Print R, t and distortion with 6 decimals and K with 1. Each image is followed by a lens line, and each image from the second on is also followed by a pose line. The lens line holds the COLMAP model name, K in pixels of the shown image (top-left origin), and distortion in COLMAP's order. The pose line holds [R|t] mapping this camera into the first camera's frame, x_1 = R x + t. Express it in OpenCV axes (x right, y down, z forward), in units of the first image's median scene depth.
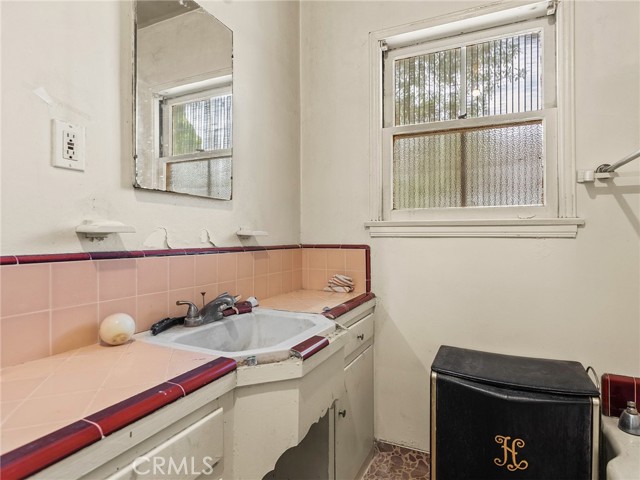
lens RADIAL K [[345.1, 0, 323.9], [0, 345.1, 242.9], [0, 0, 1]] dist [-0.016228, 0.010059]
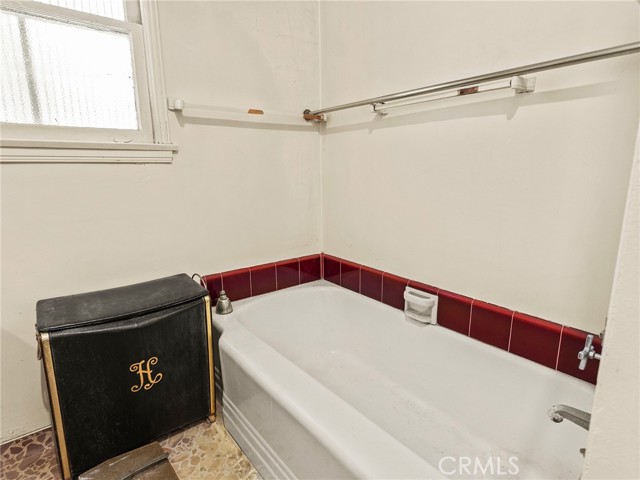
lens RADIAL K [[364.5, 0, 322.9], [0, 364.5, 236.6], [0, 0, 1]] dist [-0.004950, 0.002598]
pose [[0.444015, -0.180906, 0.877567, -0.105957], [0.017103, 0.980939, 0.193562, -0.001390], [-0.895856, -0.070935, 0.438646, 0.059200]]
